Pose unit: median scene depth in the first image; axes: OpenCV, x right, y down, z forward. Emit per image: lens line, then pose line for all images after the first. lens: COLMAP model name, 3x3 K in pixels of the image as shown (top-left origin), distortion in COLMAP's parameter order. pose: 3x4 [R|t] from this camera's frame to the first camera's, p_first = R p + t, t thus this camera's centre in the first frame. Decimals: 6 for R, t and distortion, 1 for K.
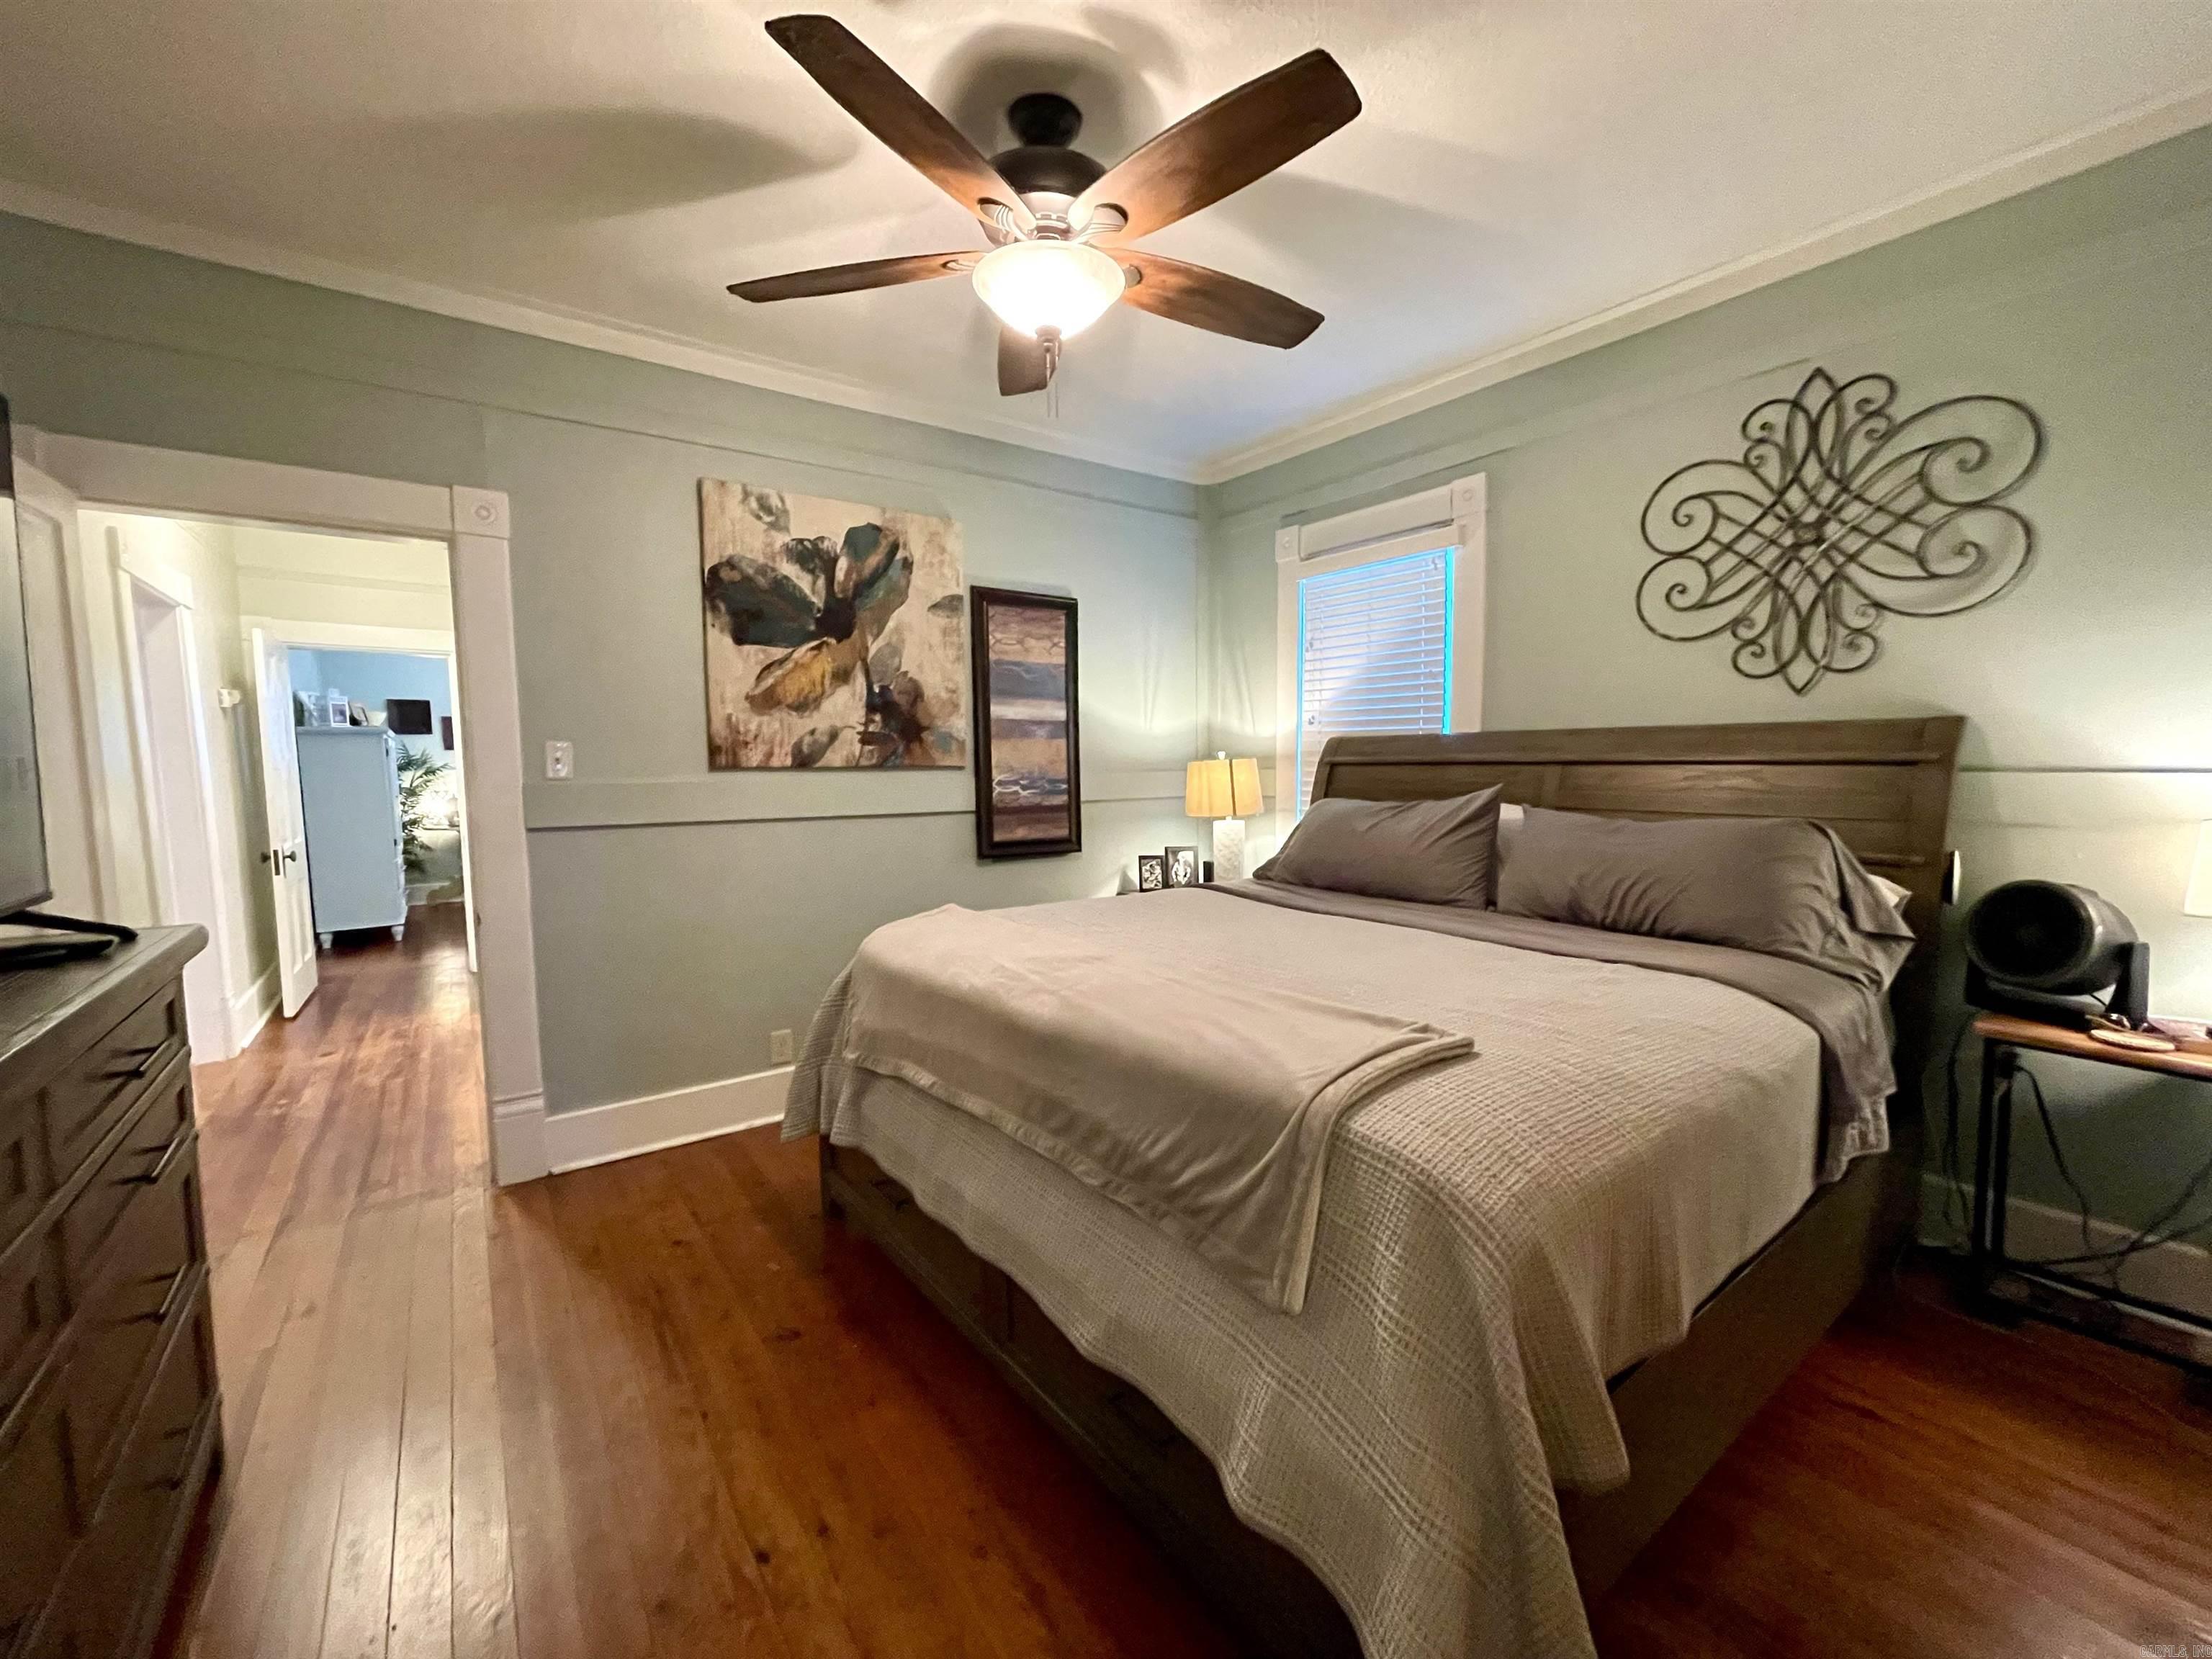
lens RADIAL K [[891.0, 0, 1095.4], [0, 891.0, 832.7], [0, 0, 1]] dist [-0.005172, -0.000432]
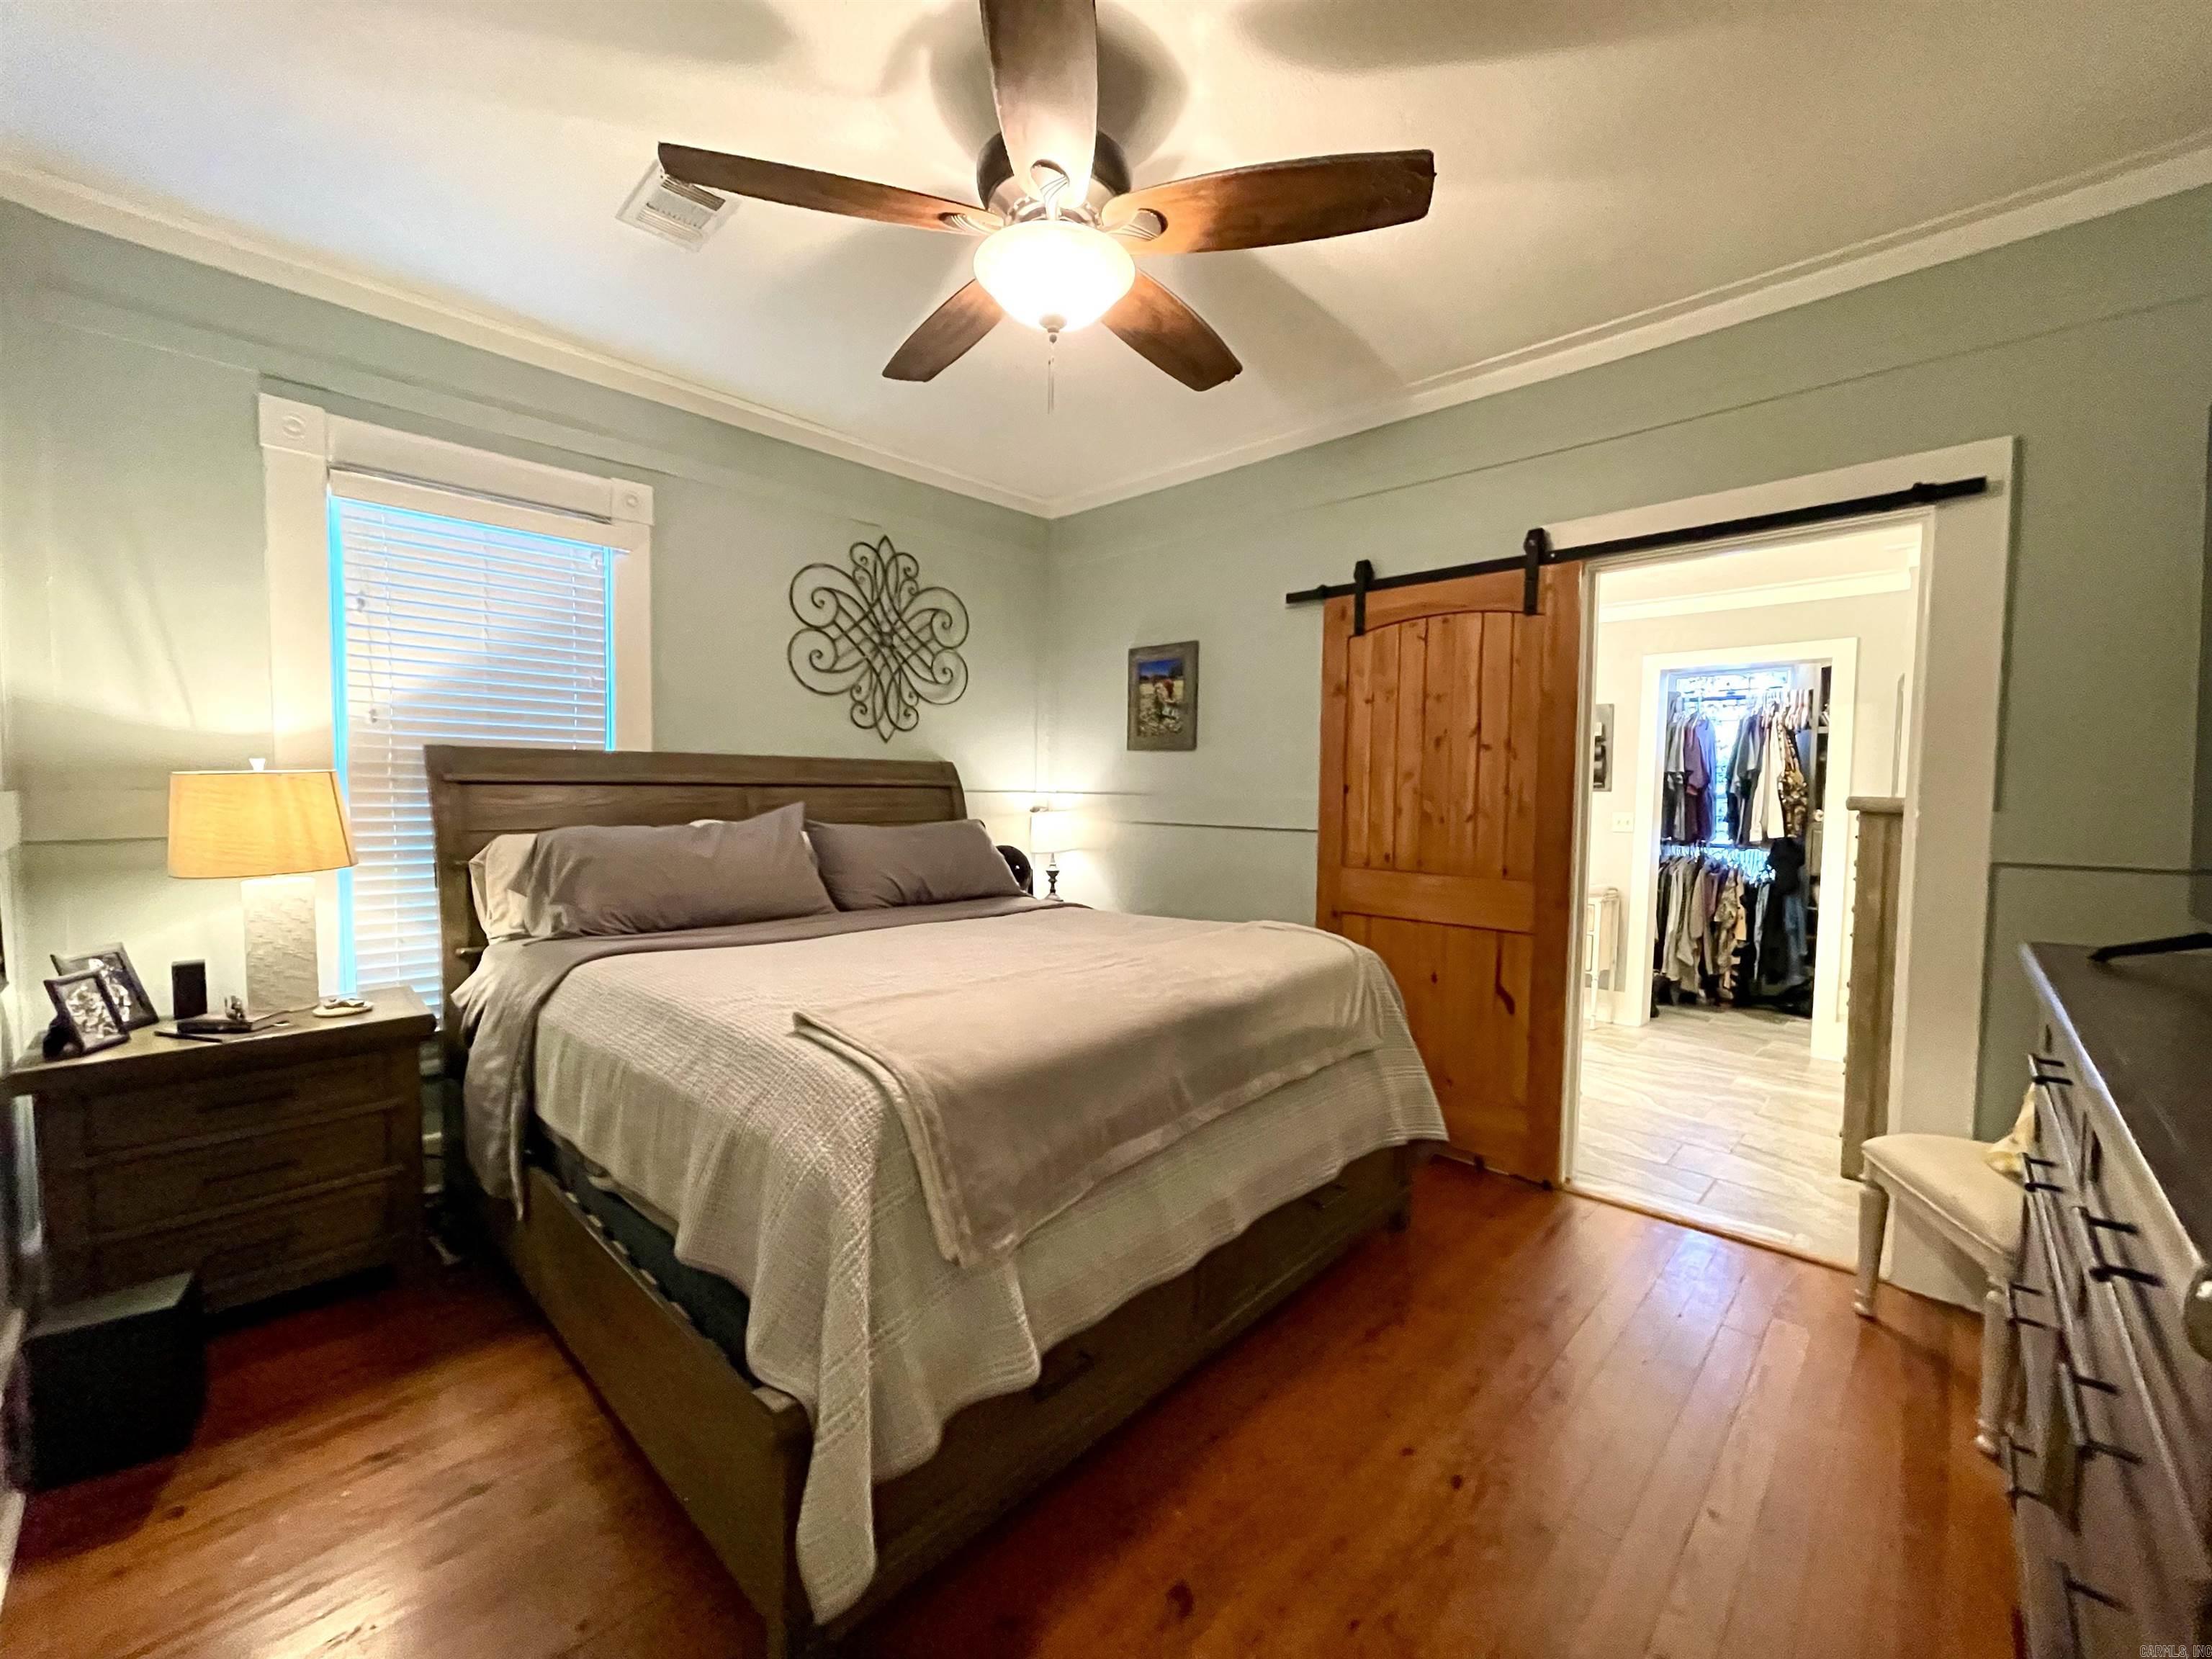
lens RADIAL K [[891.0, 0, 1095.4], [0, 891.0, 832.7], [0, 0, 1]] dist [-0.005172, -0.000432]
pose [[-0.171066, -0.042194, 0.984356, -0.799022], [0.070465, 0.996000, 0.054939, -0.058839], [-0.982737, 0.078761, -0.167408, 0.916250]]
